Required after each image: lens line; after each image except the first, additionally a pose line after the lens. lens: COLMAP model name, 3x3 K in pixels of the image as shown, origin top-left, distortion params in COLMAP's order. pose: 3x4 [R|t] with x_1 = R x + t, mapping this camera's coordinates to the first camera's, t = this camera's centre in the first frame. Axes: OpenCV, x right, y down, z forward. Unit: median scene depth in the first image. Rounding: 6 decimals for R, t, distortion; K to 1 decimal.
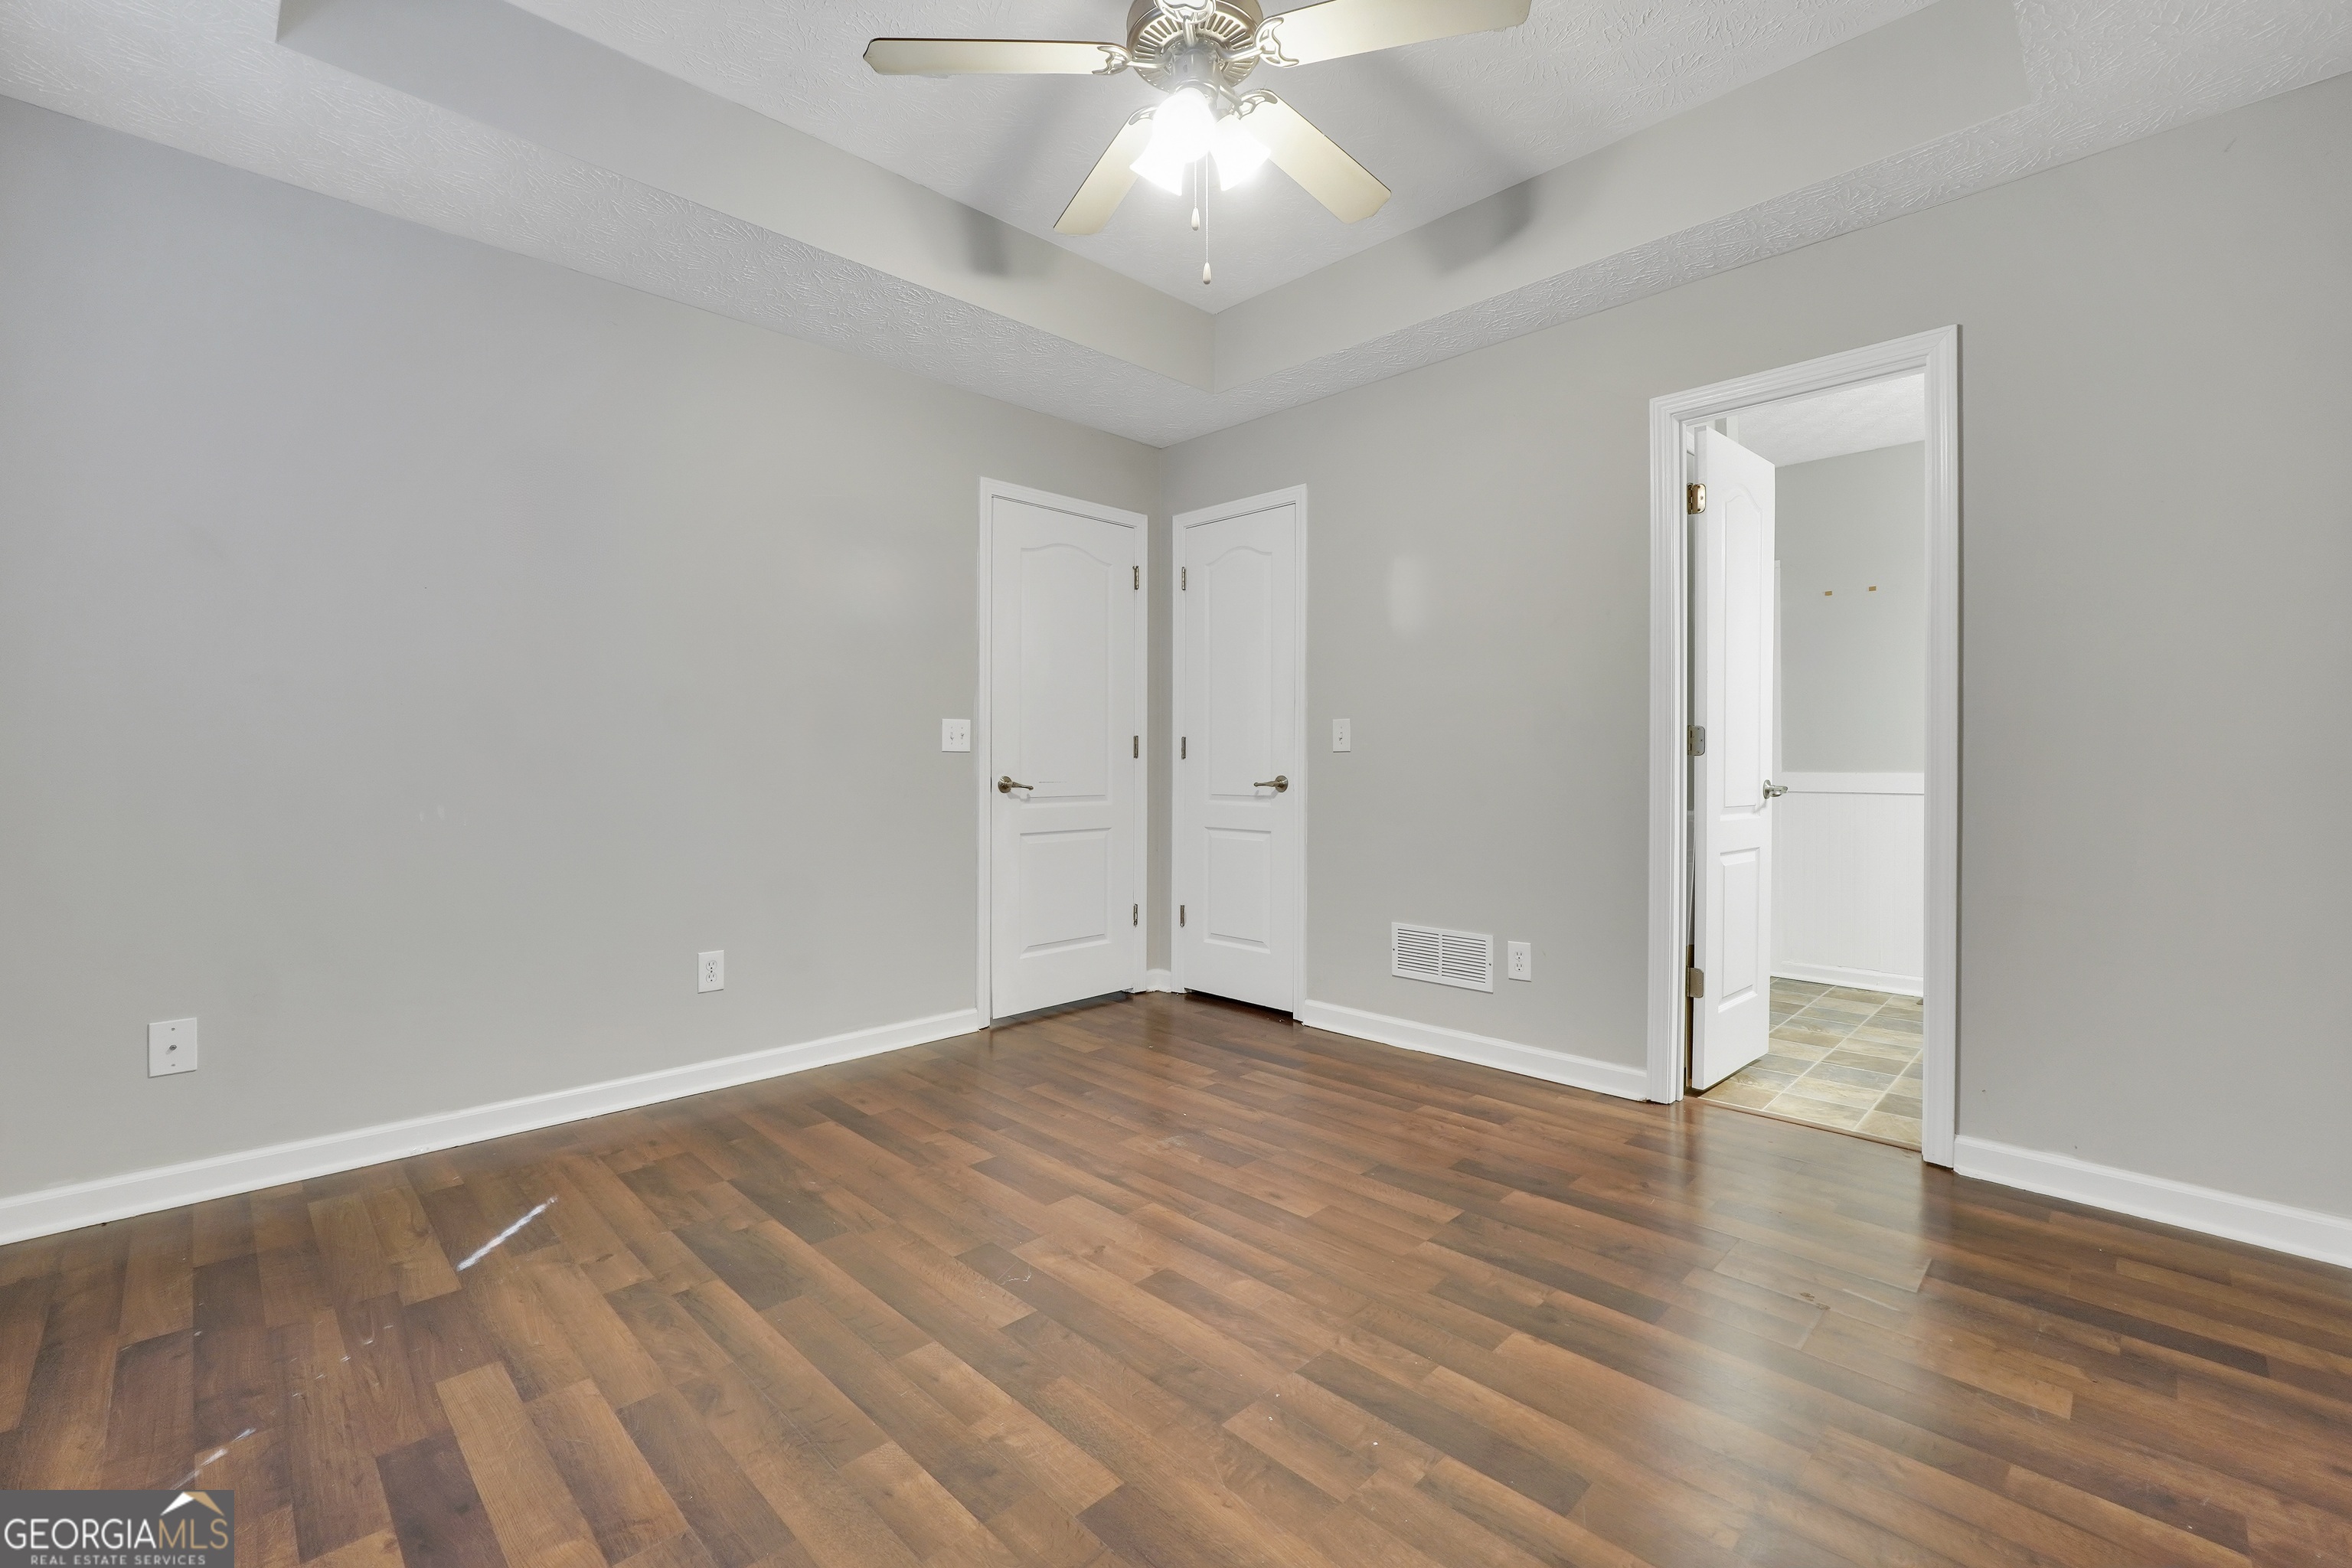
lens RADIAL K [[997.0, 0, 1169.1], [0, 997.0, 754.4], [0, 0, 1]] dist [-0.019529, 0.007249]
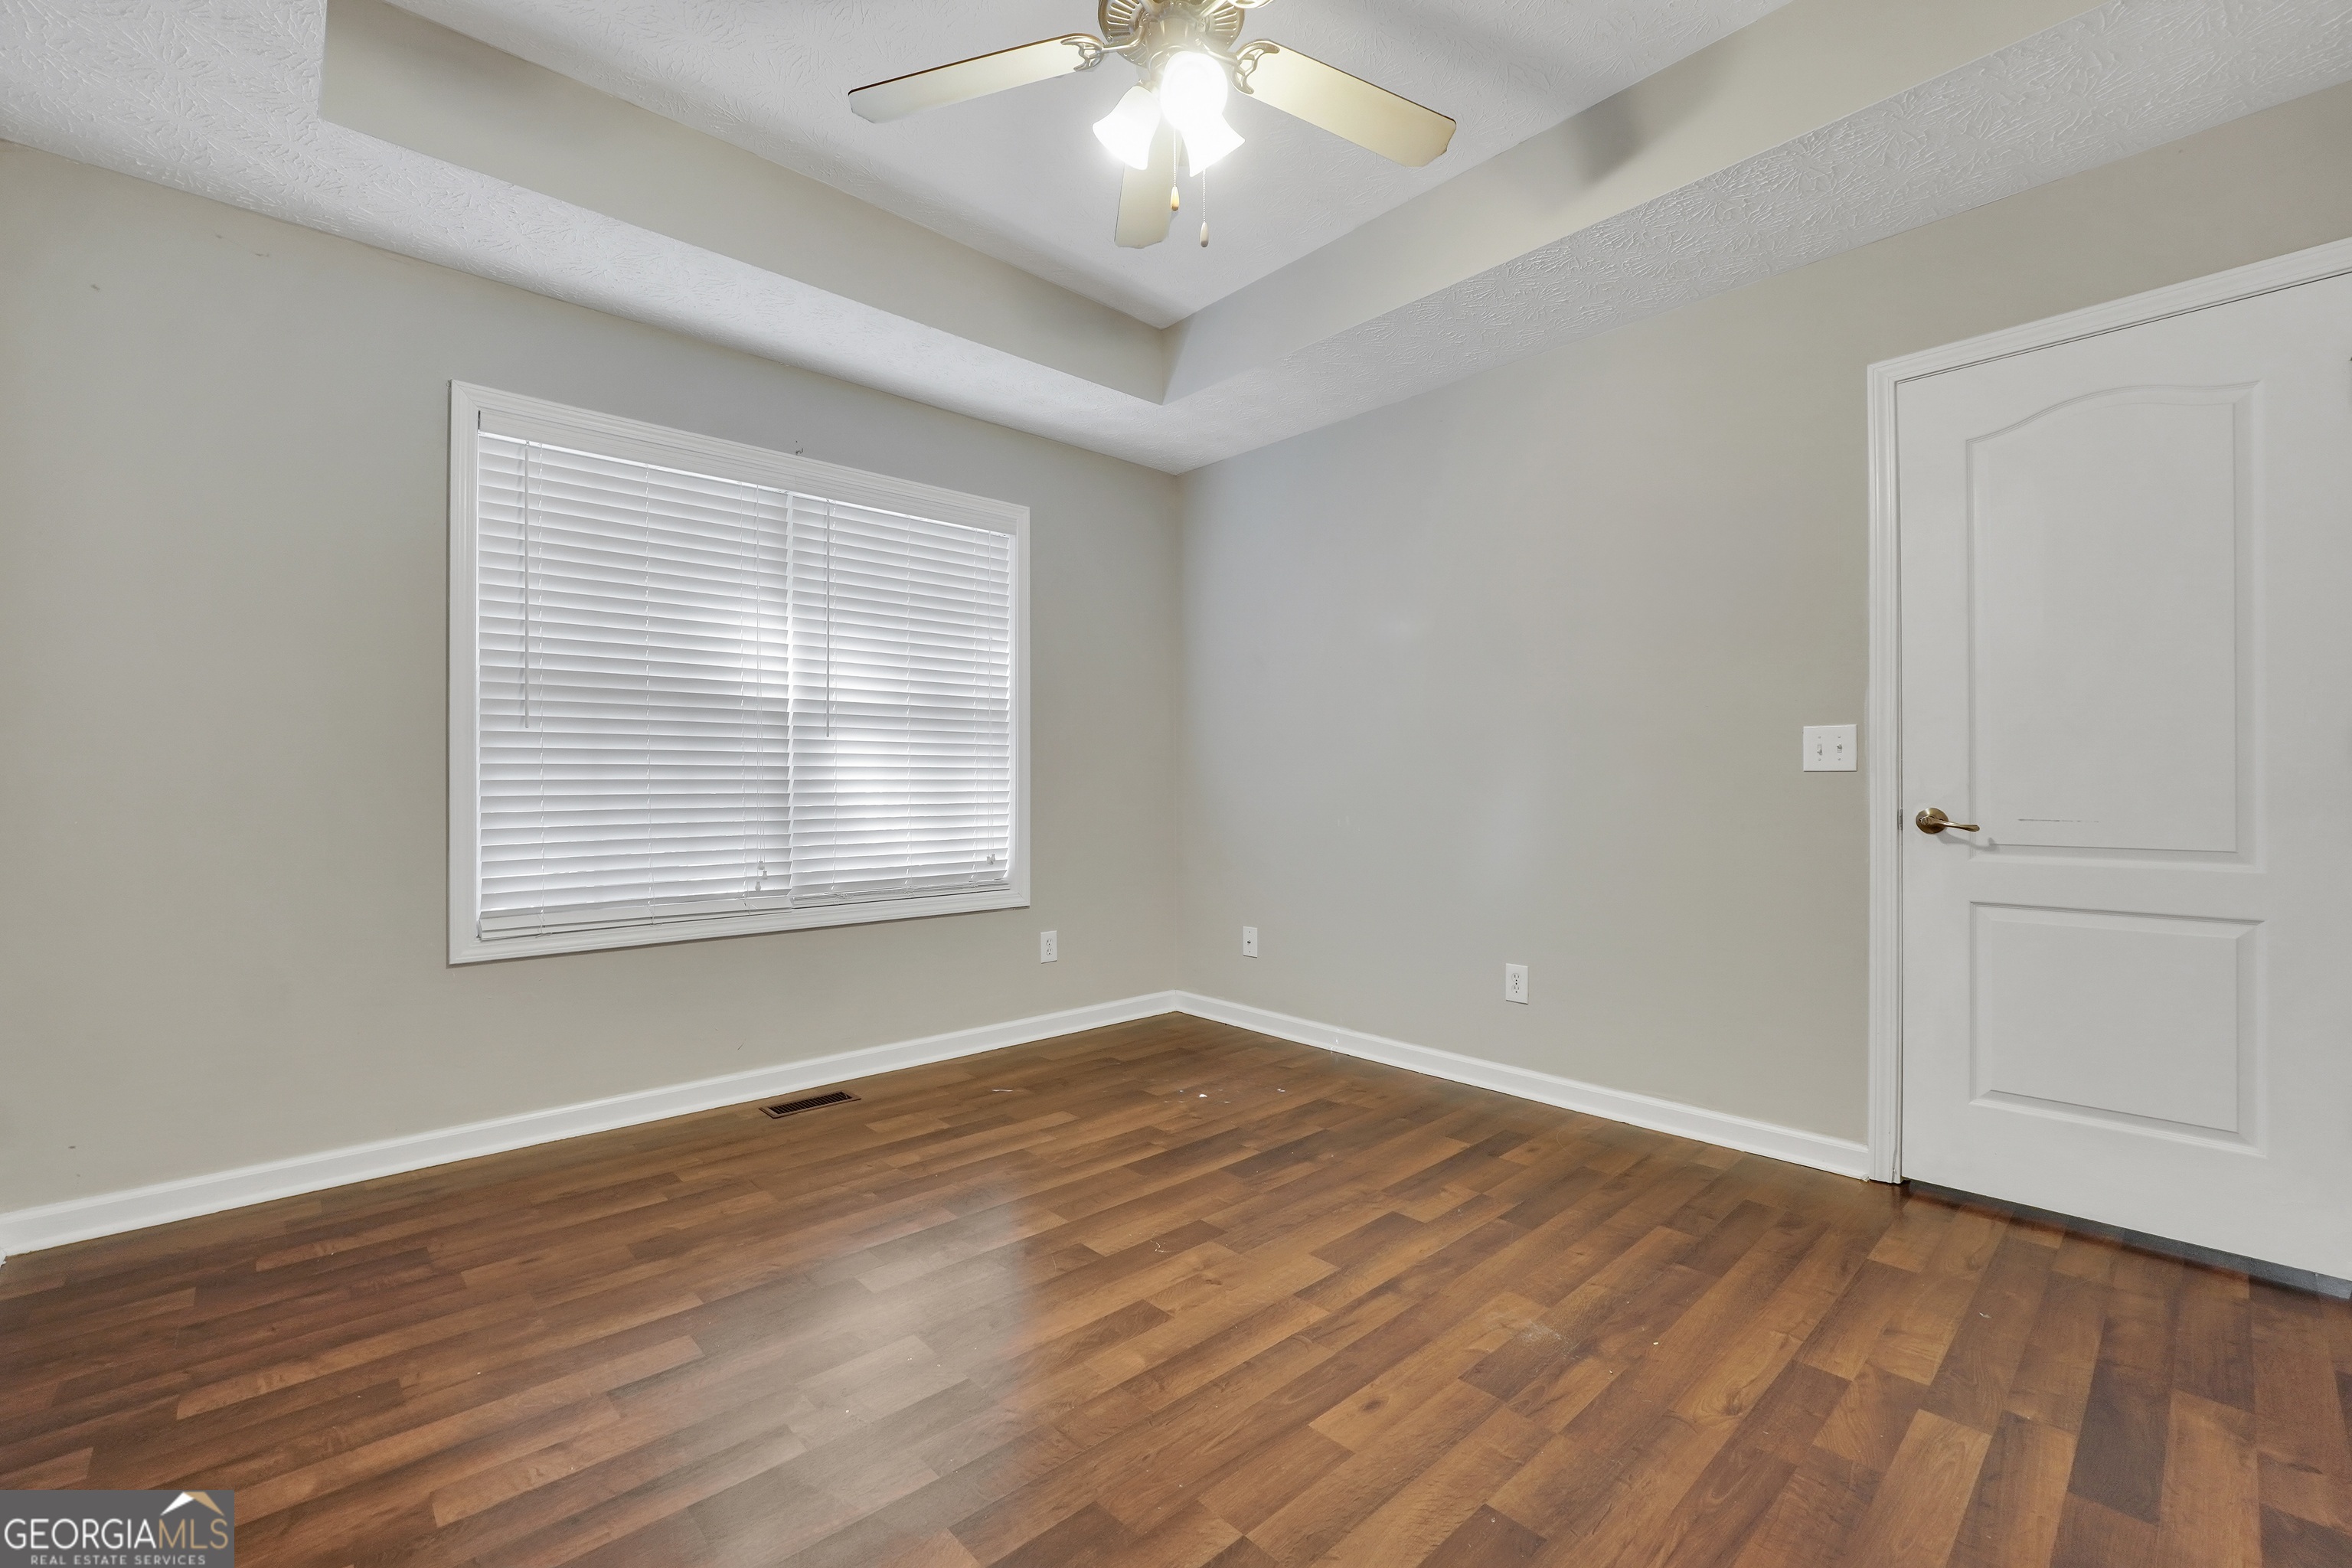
lens RADIAL K [[997.0, 0, 1166.2], [0, 997.0, 785.4], [0, 0, 1]] dist [-0.019529, 0.007249]
pose [[-0.045815, -0.001580, -0.998949, 0.846641], [0.010764, 0.999940, -0.002075, 0.006207], [0.998892, -0.010848, -0.045795, 0.926060]]
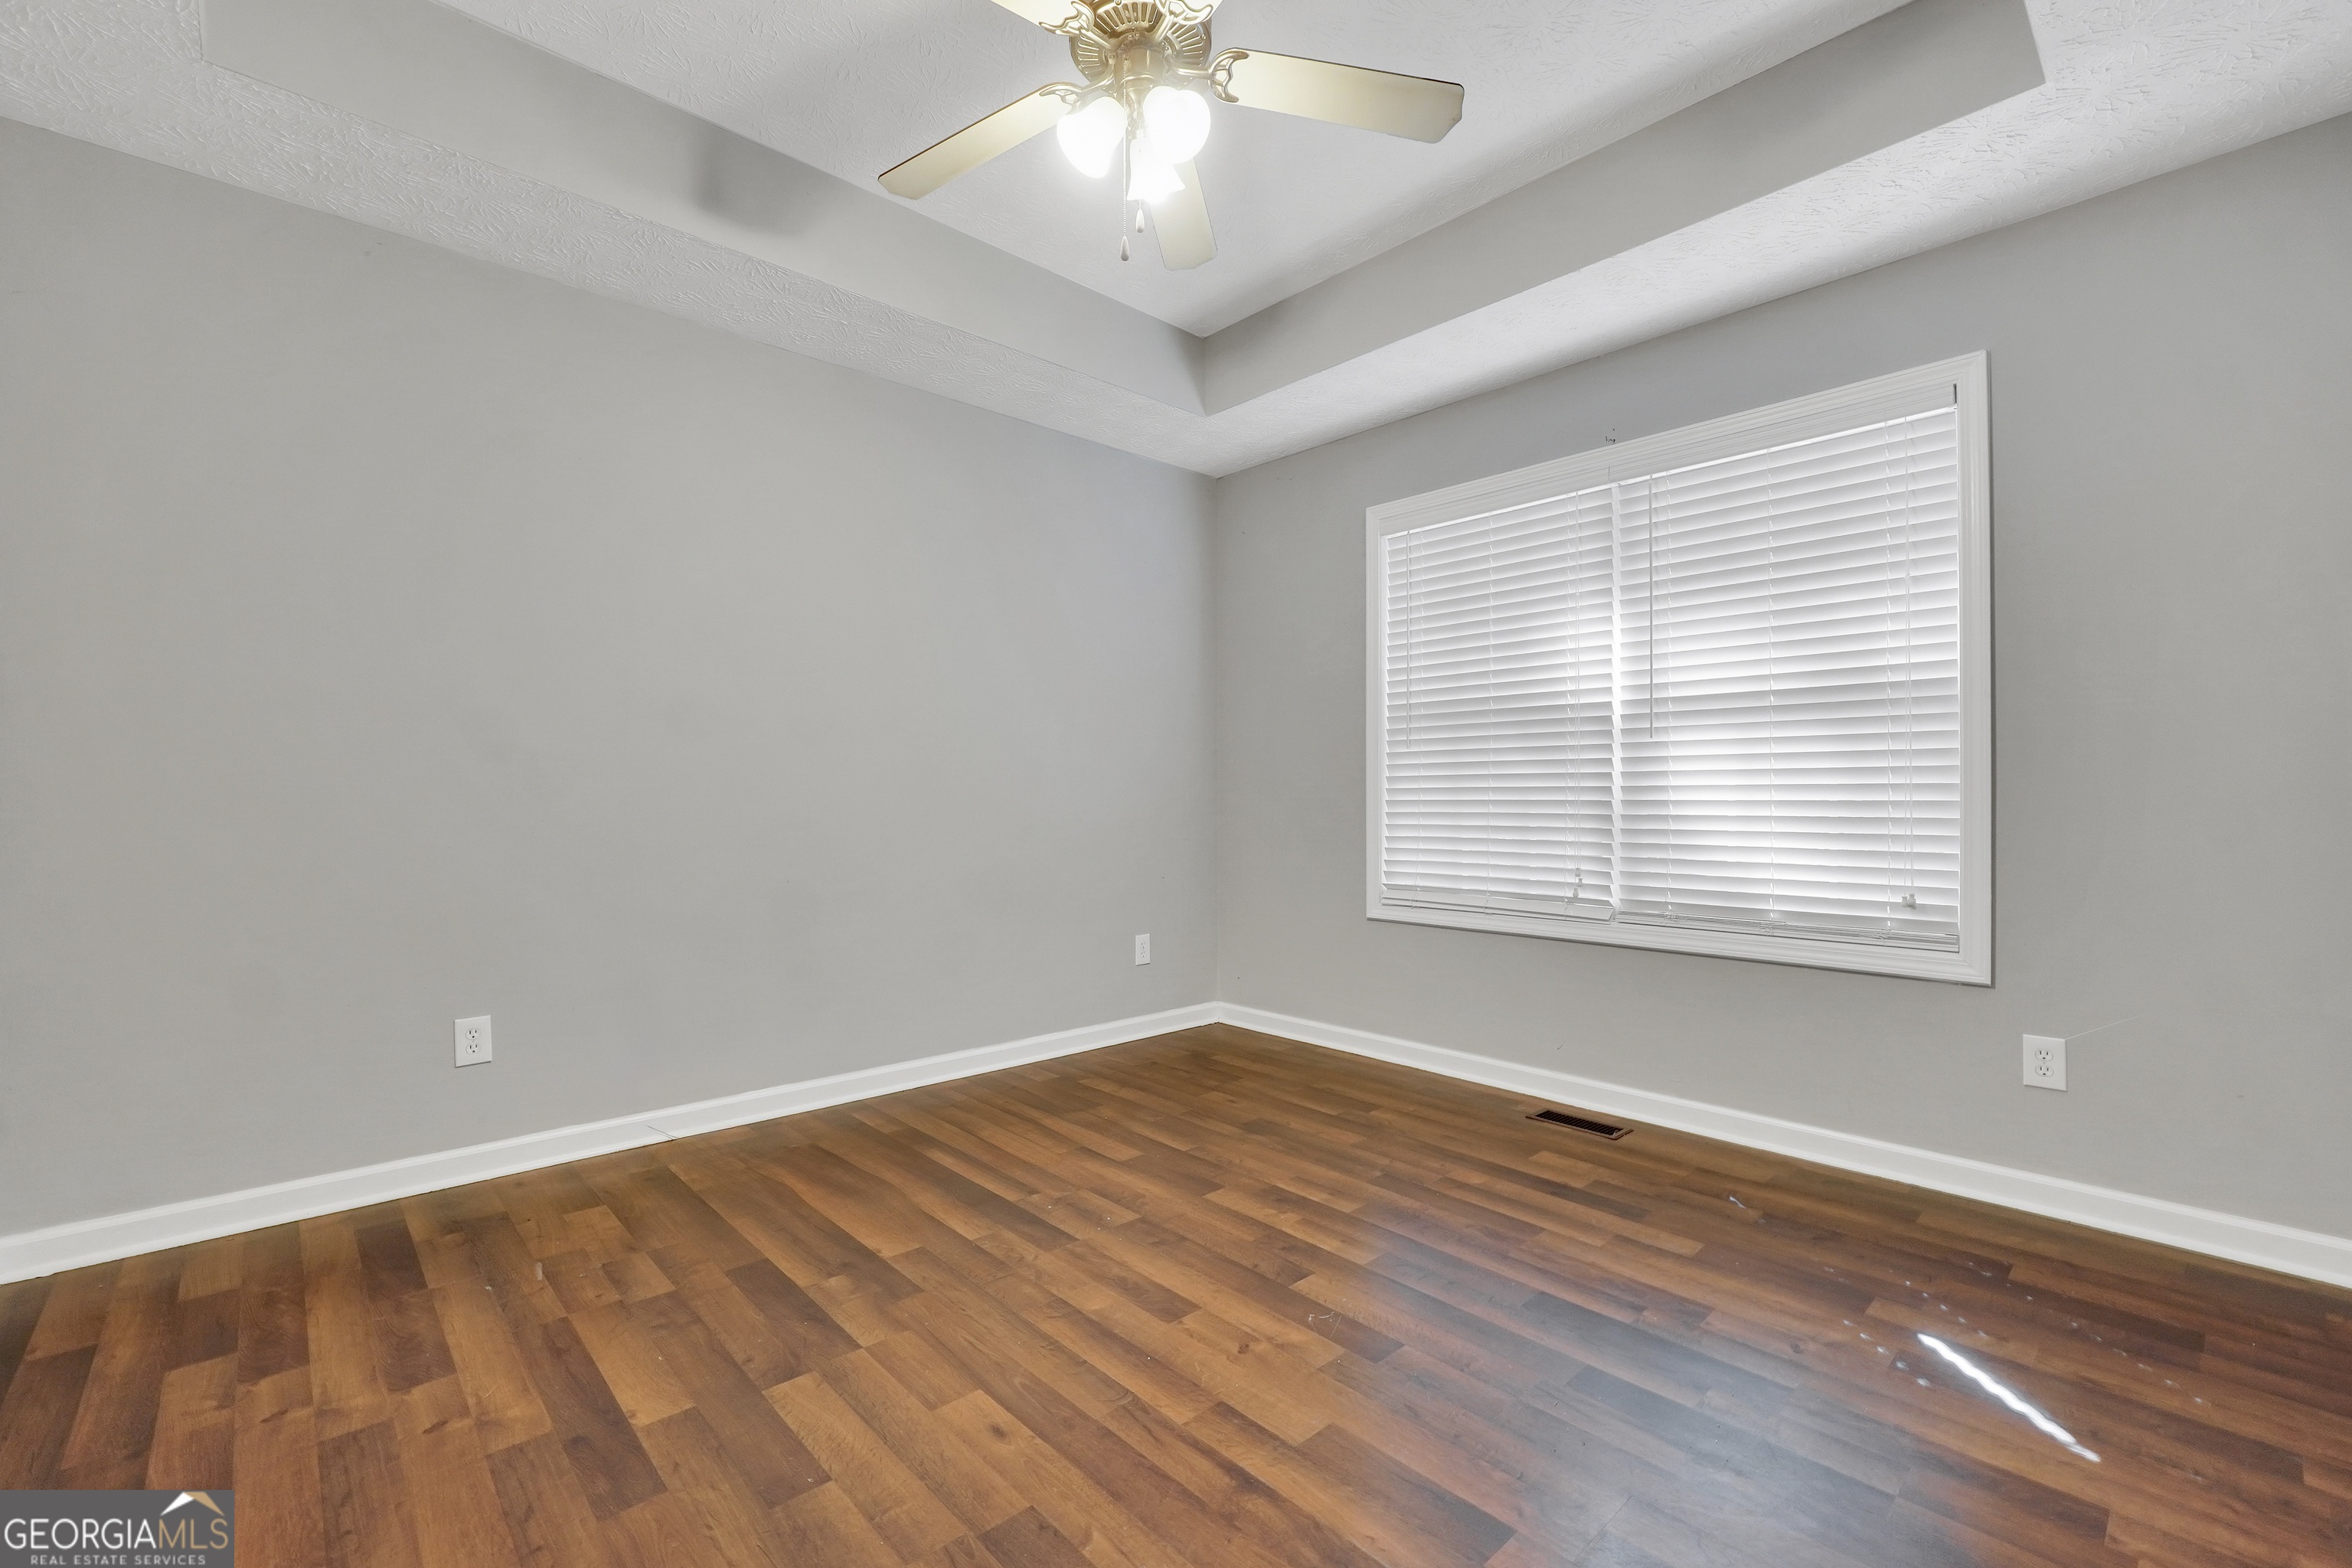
lens RADIAL K [[997.0, 0, 1155.8], [0, 997.0, 787.9], [0, 0, 1]] dist [-0.019529, 0.007249]
pose [[-0.998448, -0.004210, 0.055539, -0.036363], [-0.005173, 0.999839, -0.017202, 0.018928], [-0.055458, -0.017463, -0.998308, 1.738765]]
